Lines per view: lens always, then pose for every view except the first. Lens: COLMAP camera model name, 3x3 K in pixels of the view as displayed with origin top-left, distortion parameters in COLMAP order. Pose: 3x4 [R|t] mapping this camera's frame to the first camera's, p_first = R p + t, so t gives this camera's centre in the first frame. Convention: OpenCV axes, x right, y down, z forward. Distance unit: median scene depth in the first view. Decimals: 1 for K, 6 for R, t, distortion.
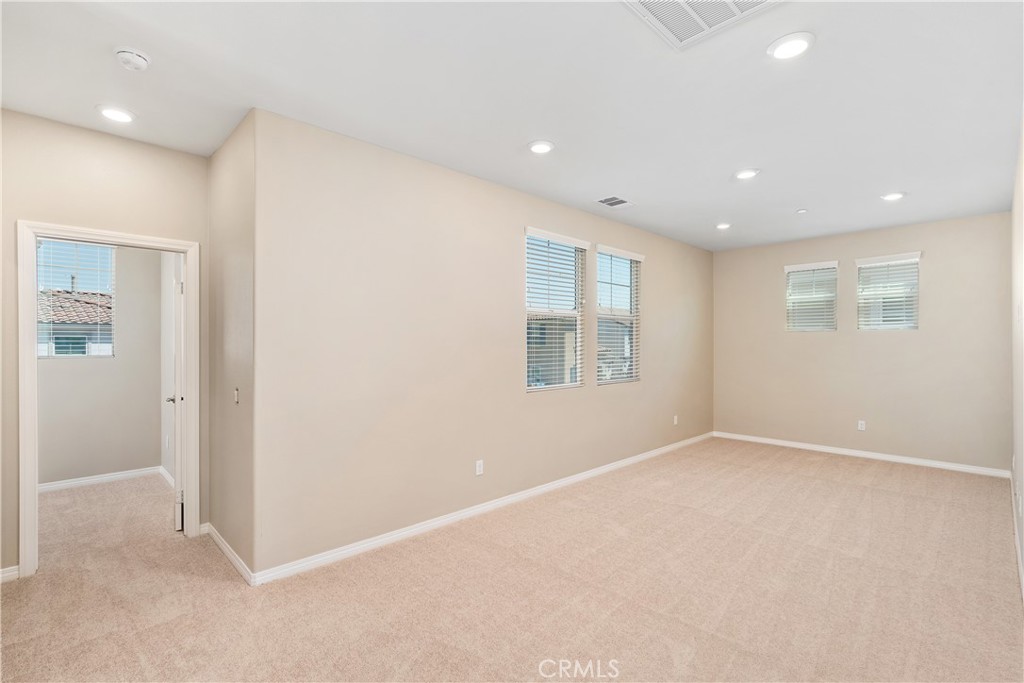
lens RADIAL K [[468.0, 0, 512.7], [0, 468.0, 345.2], [0, 0, 1]] dist [0.000057, -0.000060]
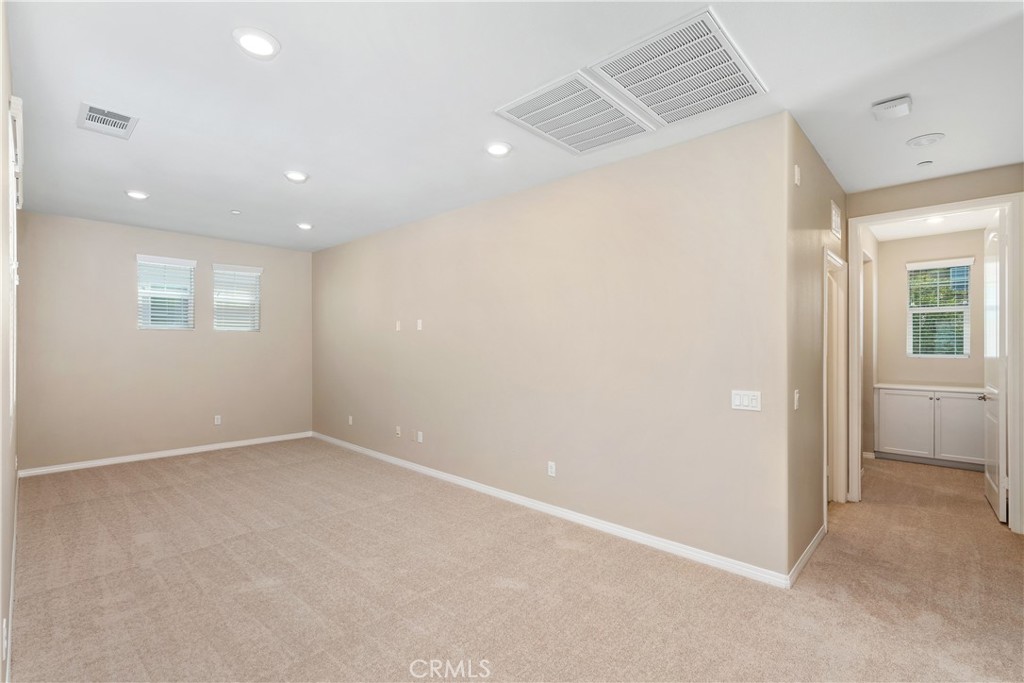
lens RADIAL K [[466.4, 0, 512.0], [0, 466.4, 341.5], [0, 0, 1]] dist [-0.001641, -0.000311]
pose [[-0.025066, 0.001031, 0.999685, -0.409136], [0.007718, 0.999970, -0.000838, 0.000199], [-0.999656, 0.007695, -0.025073, 0.451379]]
